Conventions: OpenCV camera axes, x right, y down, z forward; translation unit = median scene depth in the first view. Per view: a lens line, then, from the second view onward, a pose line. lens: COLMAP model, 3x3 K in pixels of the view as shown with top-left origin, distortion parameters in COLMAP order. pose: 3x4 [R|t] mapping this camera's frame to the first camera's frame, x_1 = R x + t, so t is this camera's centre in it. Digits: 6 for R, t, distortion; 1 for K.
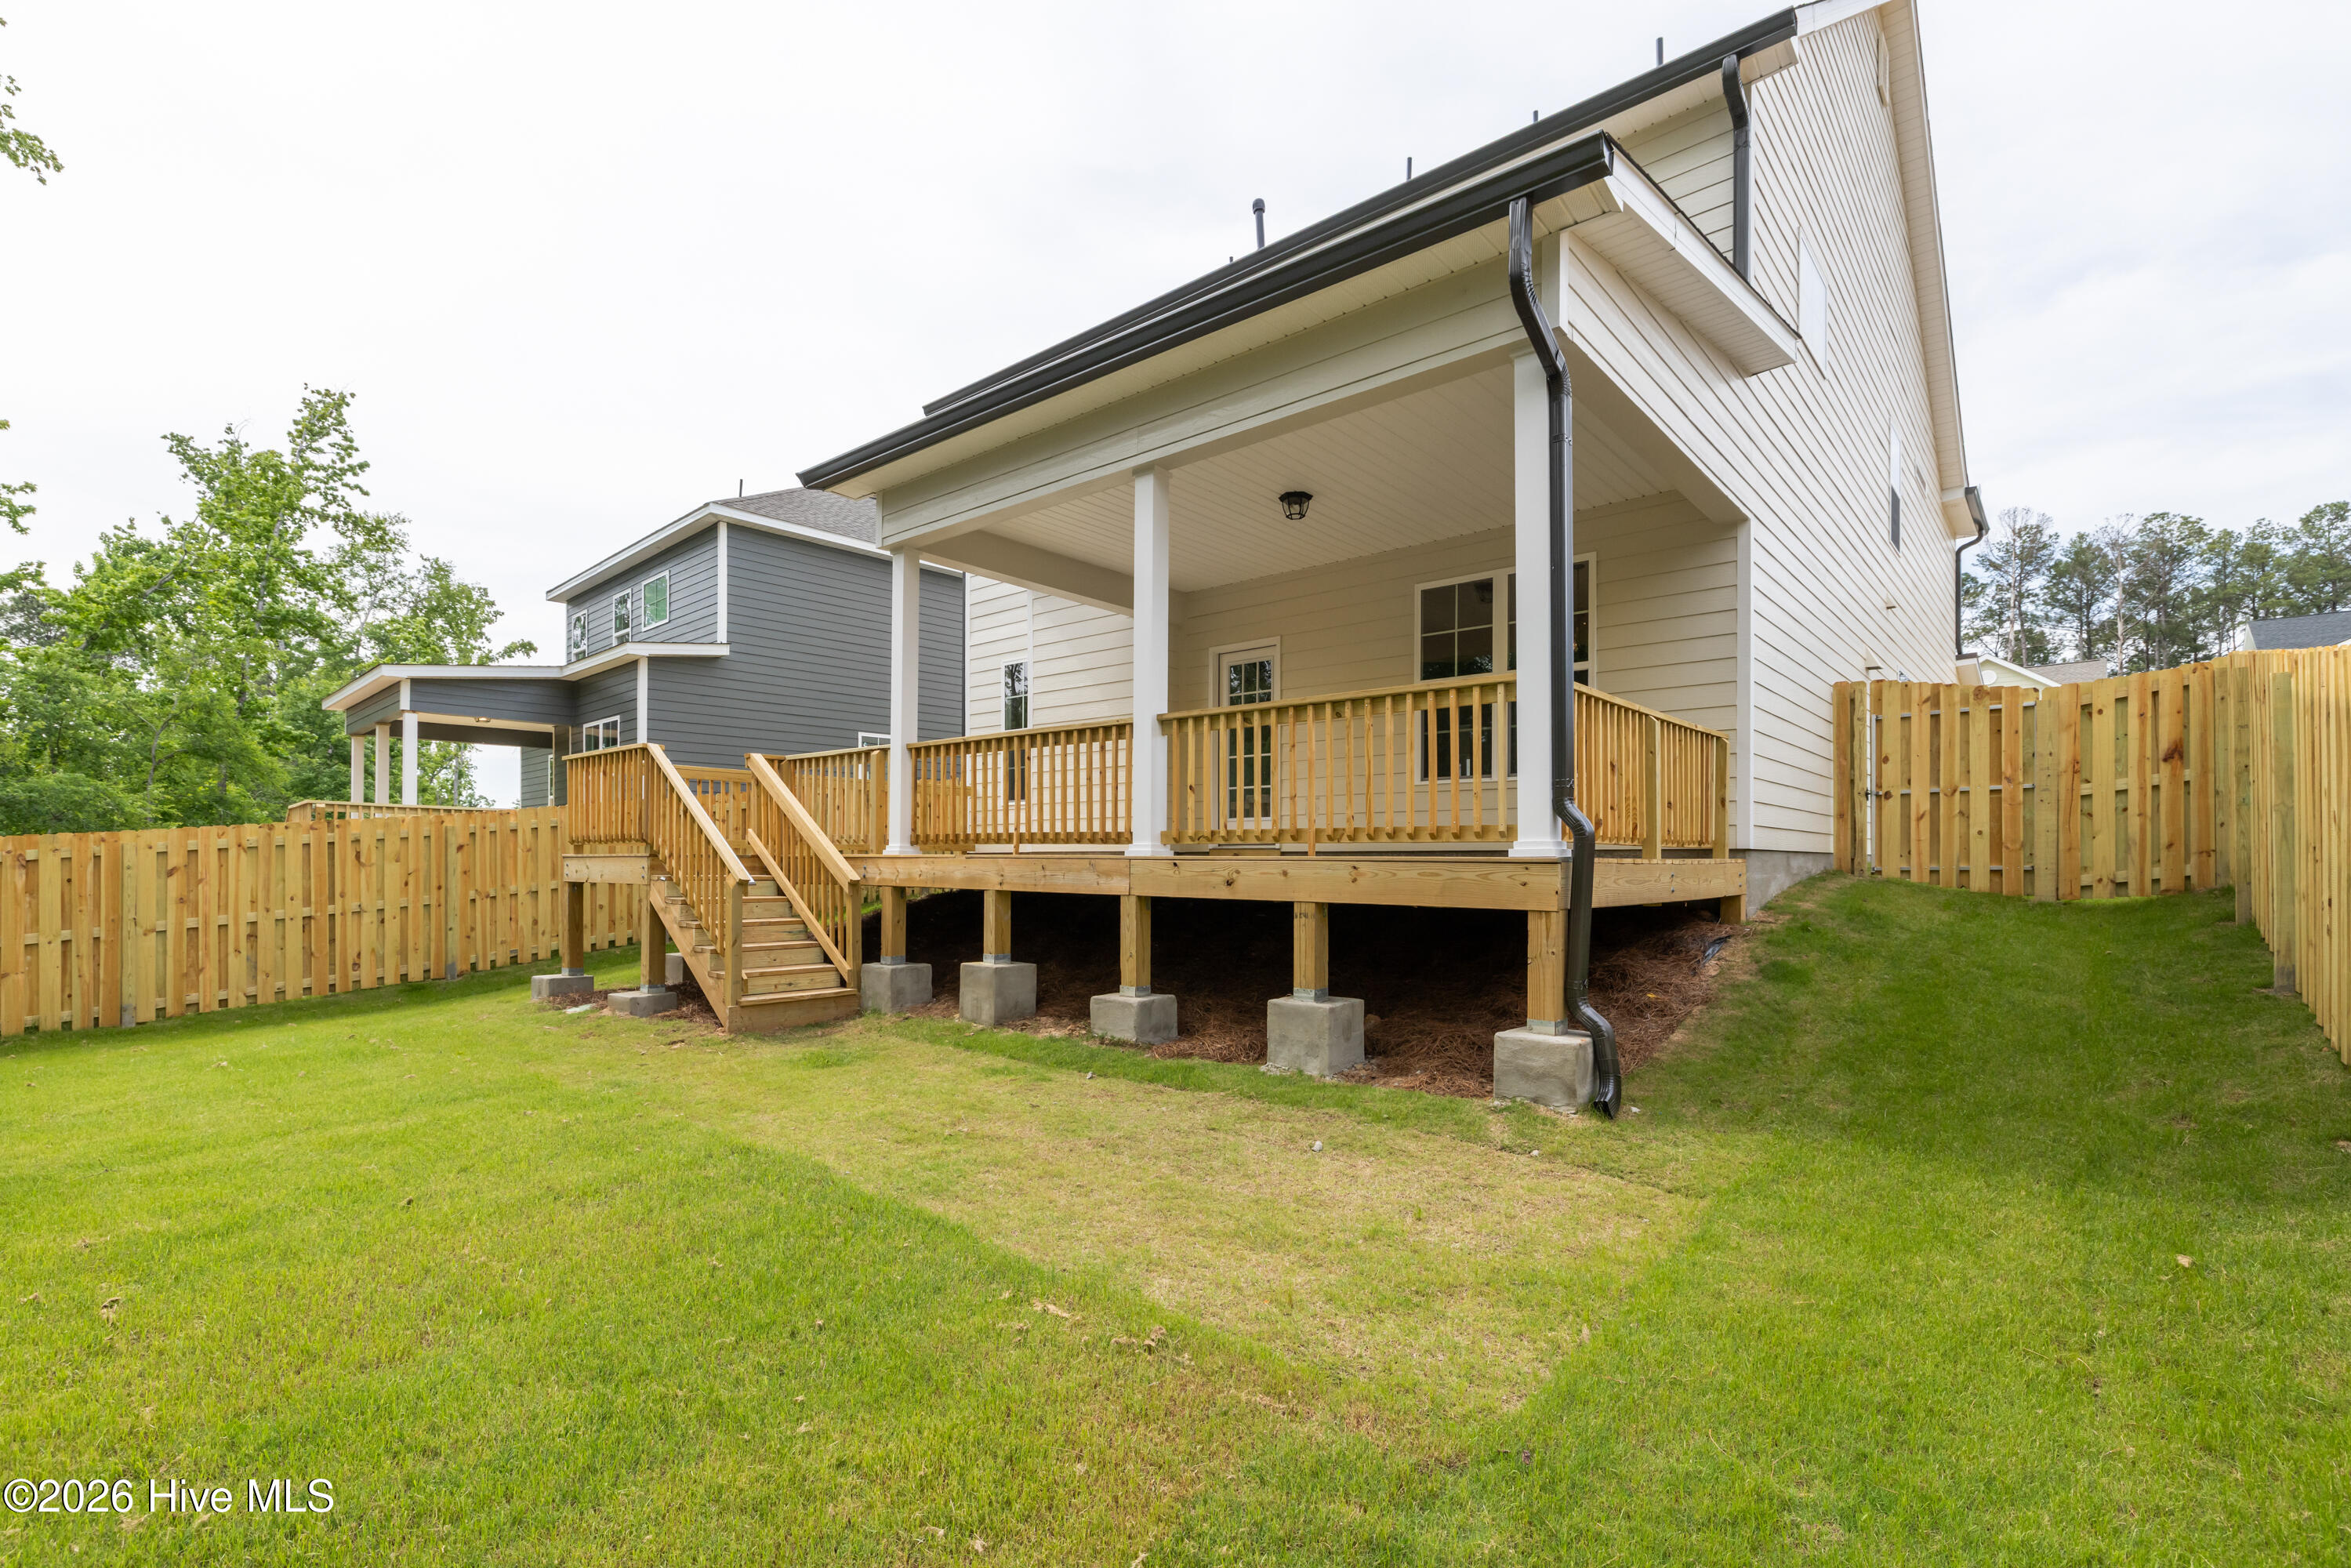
lens RADIAL K [[1019.5, 0, 1169.7], [0, 1019.5, 860.2], [0, 0, 1]] dist [-0.000483, 0.001277]
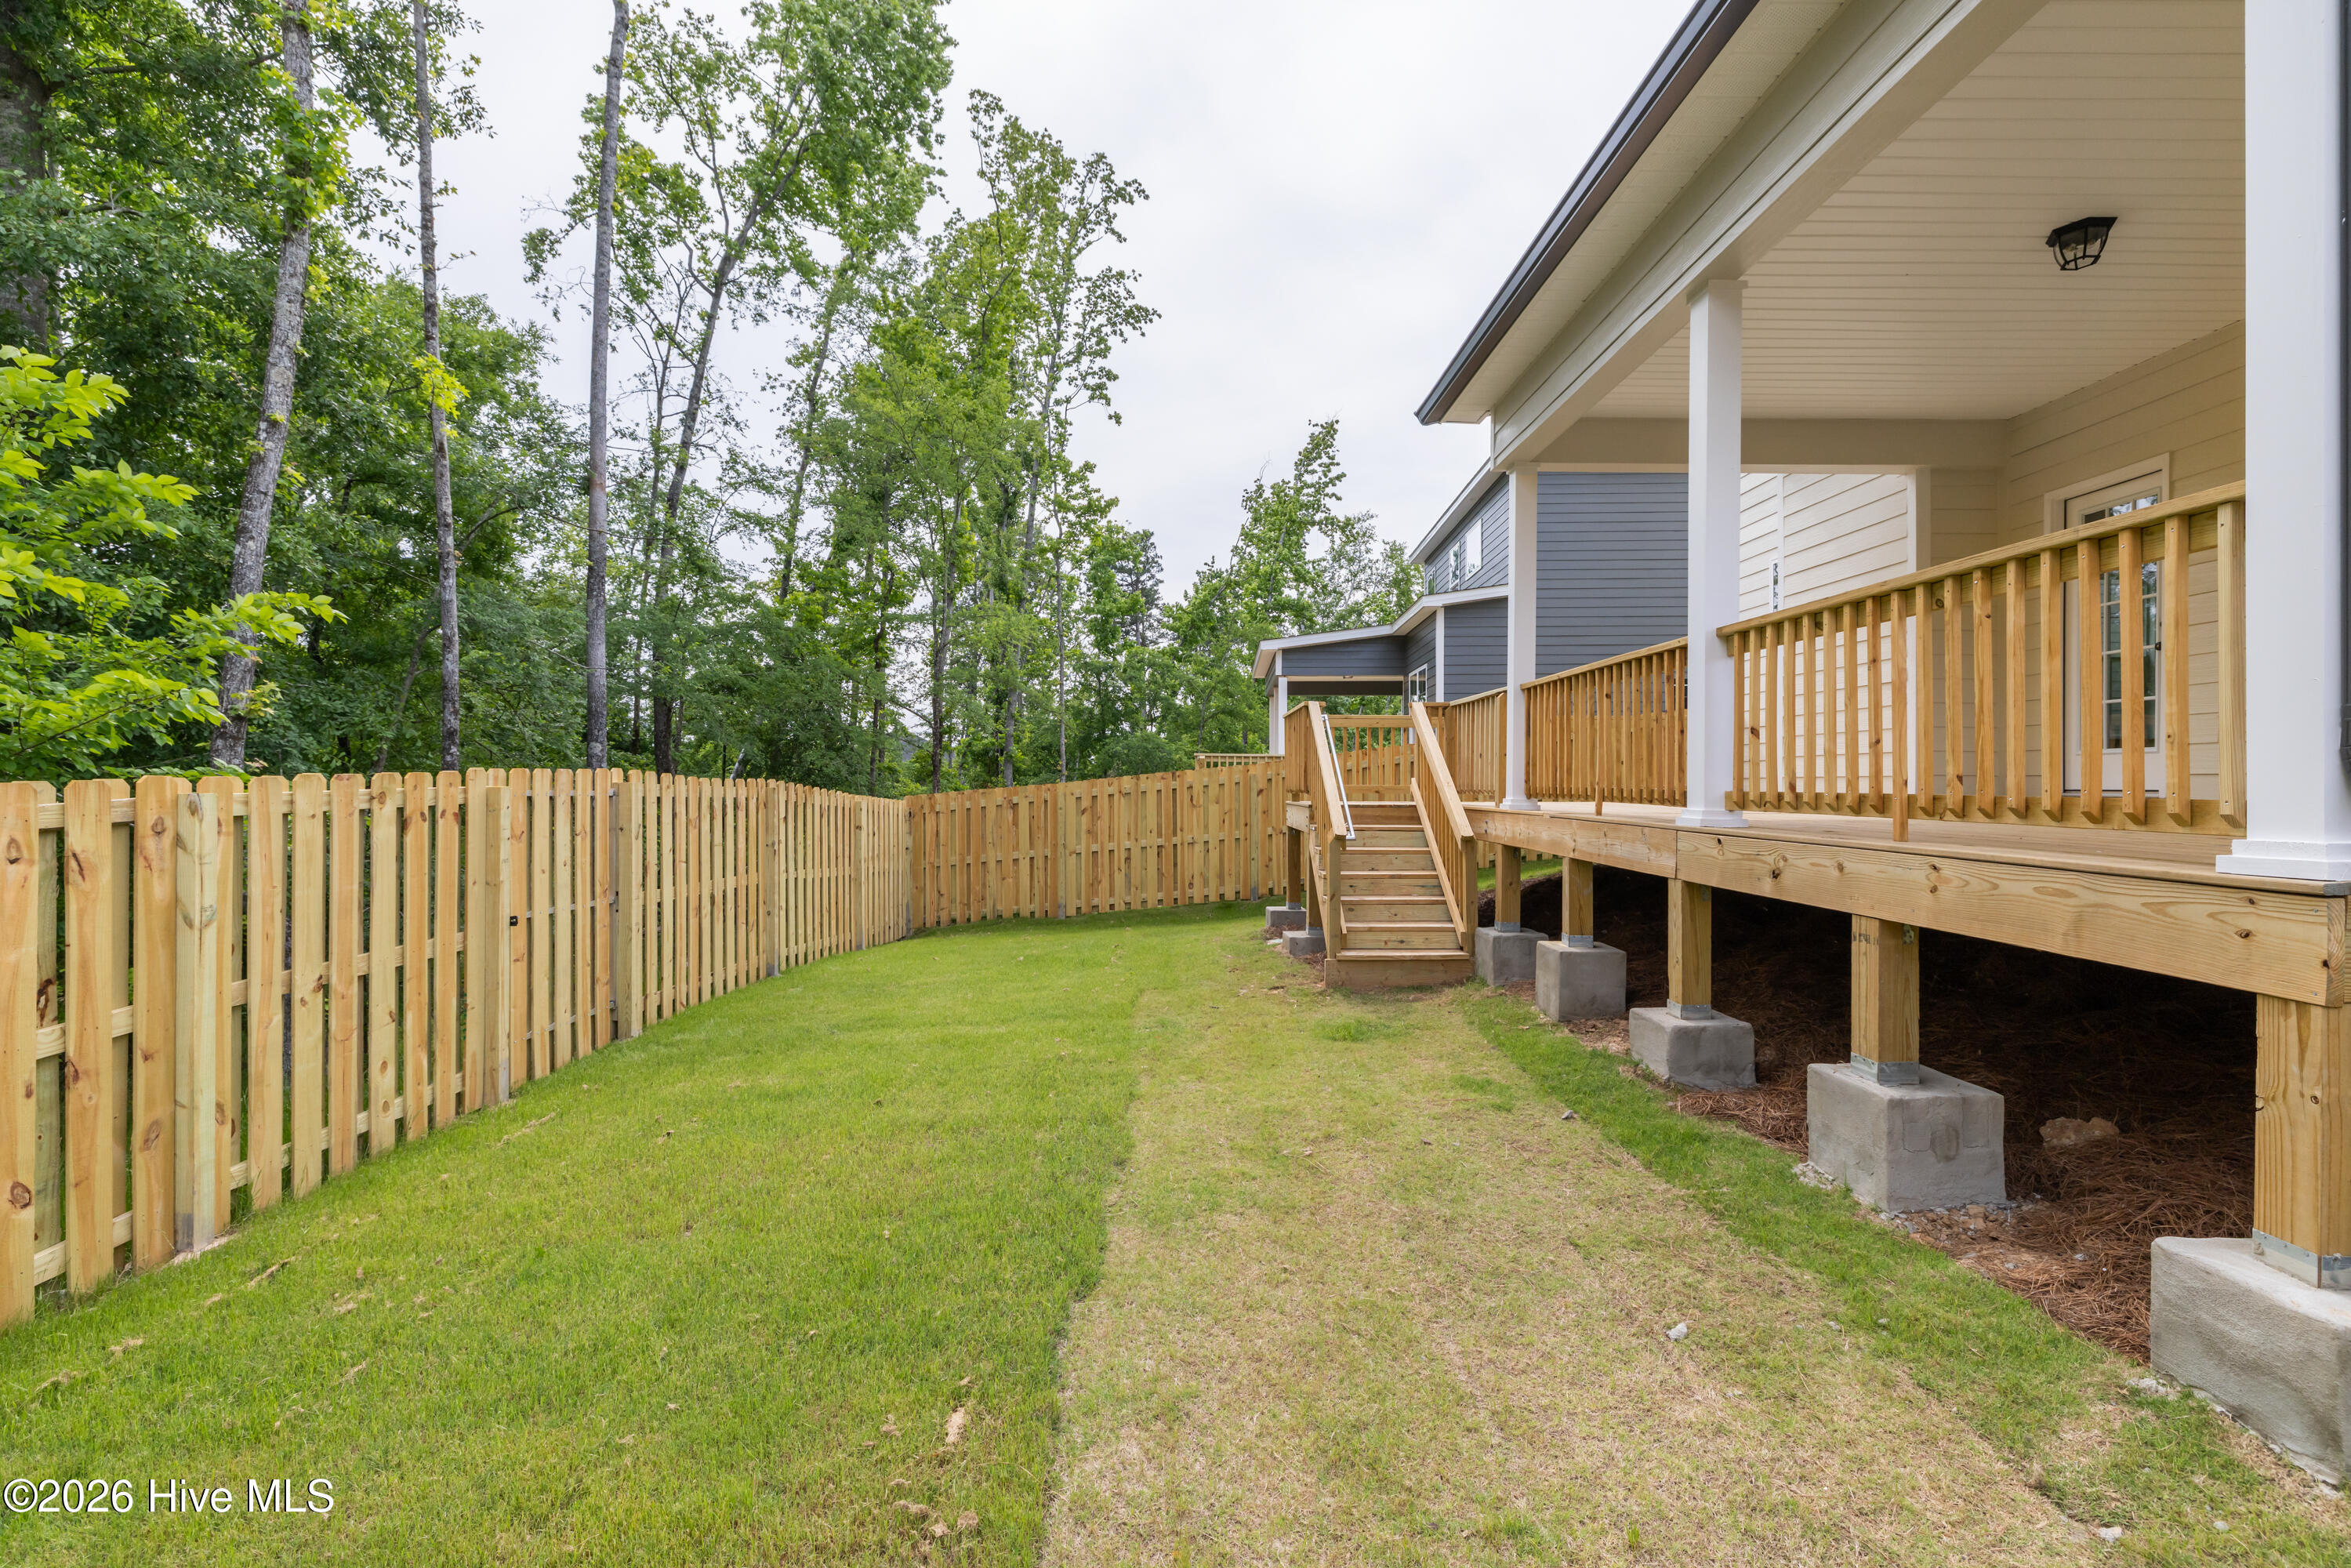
lens RADIAL K [[1017.2, 0, 1183.7], [0, 1017.2, 800.3], [0, 0, 1]] dist [-0.001030, 0.000686]
pose [[0.680870, 0.005043, -0.732387, 0.254529], [0.003739, 0.999939, 0.010362, -0.031110], [0.732395, -0.009794, 0.680810, 0.239845]]
